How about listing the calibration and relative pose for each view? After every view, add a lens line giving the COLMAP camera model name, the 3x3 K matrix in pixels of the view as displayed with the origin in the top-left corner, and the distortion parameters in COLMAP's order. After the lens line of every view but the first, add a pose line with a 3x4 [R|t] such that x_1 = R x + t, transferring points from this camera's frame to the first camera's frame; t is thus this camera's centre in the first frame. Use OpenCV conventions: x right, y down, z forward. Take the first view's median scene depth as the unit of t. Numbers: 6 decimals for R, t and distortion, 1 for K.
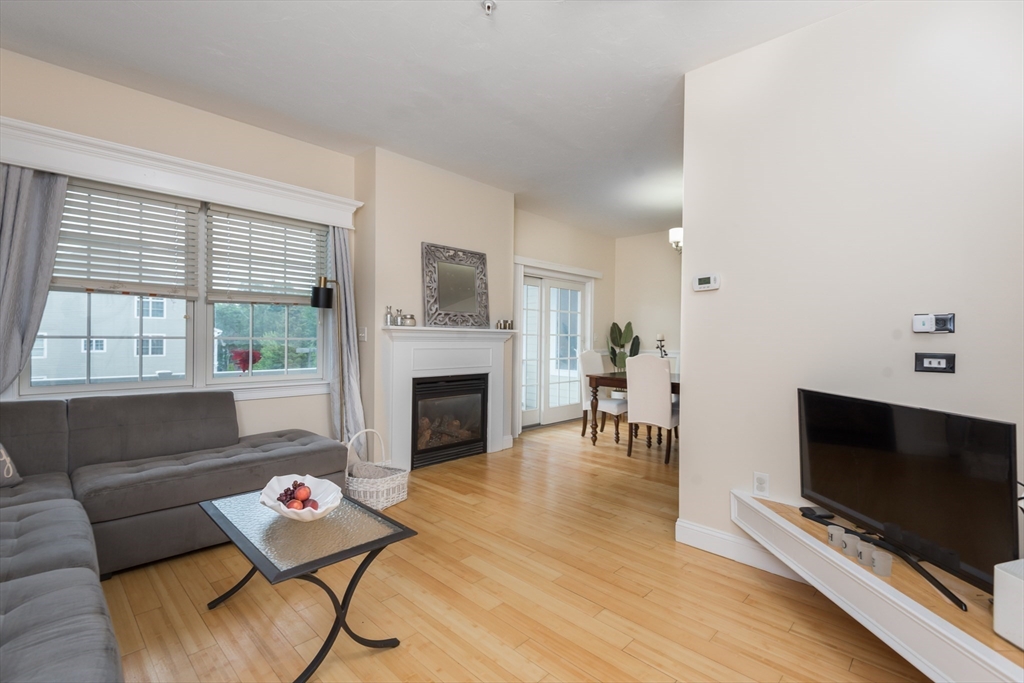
lens RADIAL K [[460.4, 0, 510.5], [0, 460.4, 338.8], [0, 0, 1]] dist [0.037859, -0.022123]
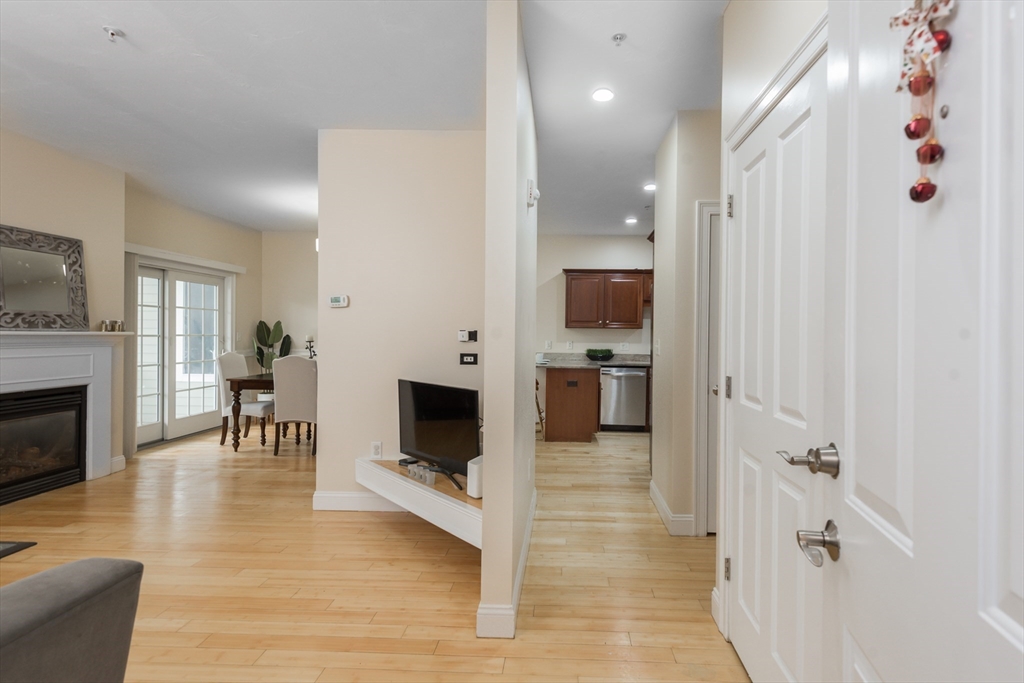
lens RADIAL K [[493.1, 0, 547.3], [0, 493.1, 336.8], [0, 0, 1]] dist [0.021966, -0.013191]
pose [[0.739853, -0.007611, 0.672725, -0.037035], [0.000860, 0.999946, 0.010366, -0.020192], [-0.672768, -0.007091, 0.739820, -0.220396]]
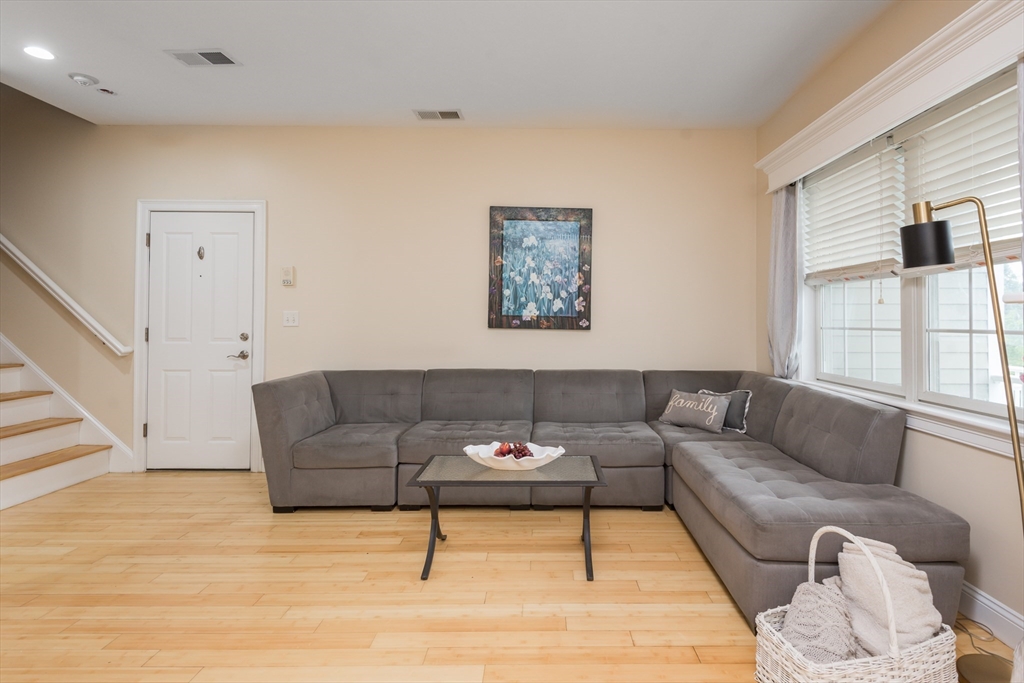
lens RADIAL K [[508.6, 0, 540.0], [0, 508.6, 309.0], [0, 0, 1]] dist [-0.000589, -0.001272]
pose [[-0.709999, -0.033089, -0.703425, 0.184369], [-0.014402, 0.999369, -0.032474, 0.000301], [0.704056, -0.012926, -0.710027, 0.814639]]
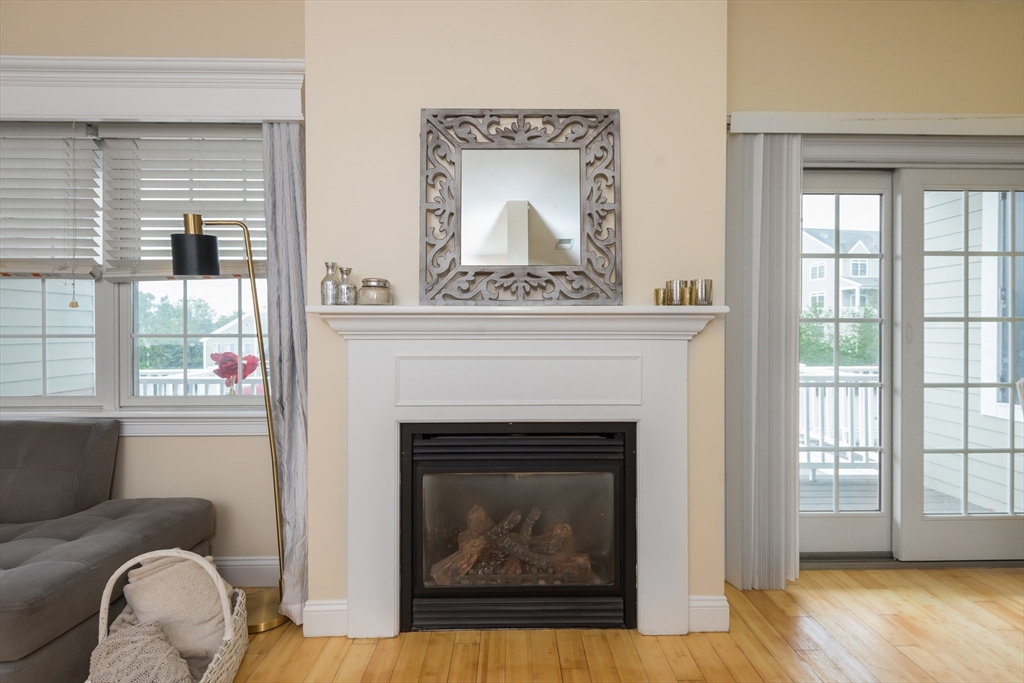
lens RADIAL K [[475.0, 0, 521.0], [0, 475.0, 330.6], [0, 0, 1]] dist [0.002870, -0.000571]
pose [[0.709230, -0.012403, -0.704868, 0.164702], [0.007837, 0.999922, -0.009710, 0.001824], [0.704934, 0.001362, 0.709272, 0.658432]]
